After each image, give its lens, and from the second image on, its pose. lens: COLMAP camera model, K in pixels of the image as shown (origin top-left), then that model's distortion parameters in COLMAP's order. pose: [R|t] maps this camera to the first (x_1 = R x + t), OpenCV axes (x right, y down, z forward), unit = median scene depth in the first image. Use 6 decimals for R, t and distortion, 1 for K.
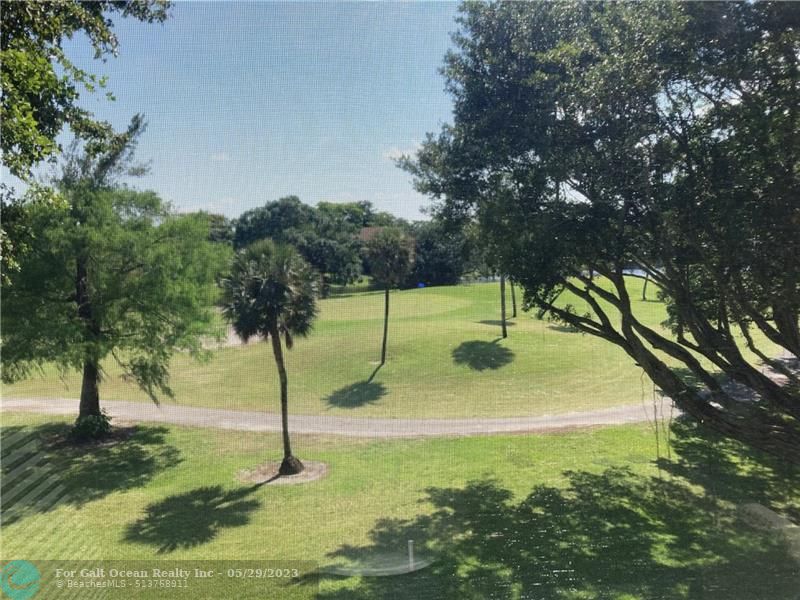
lens RADIAL K [[669.7, 0, 379.1], [0, 669.7, 284.9], [0, 0, 1]] dist [0.011468, 0.032592]
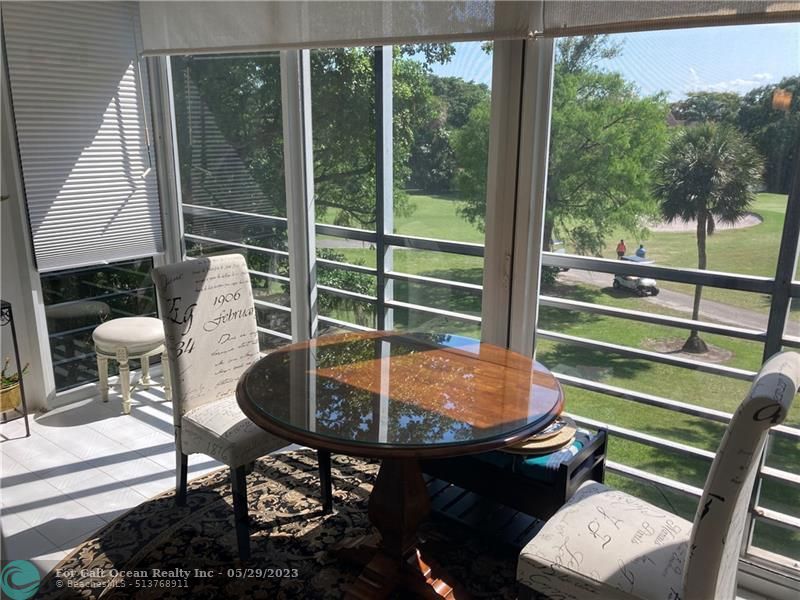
lens RADIAL K [[669.7, 0, 401.1], [0, 669.7, 303.0], [0, 0, 1]] dist [0.011468, 0.032592]
pose [[0.749635, 0.197123, -0.631815, 0.163077], [-0.067930, 0.972491, 0.222815, 0.002010], [0.658357, -0.124111, 0.742403, -0.070009]]
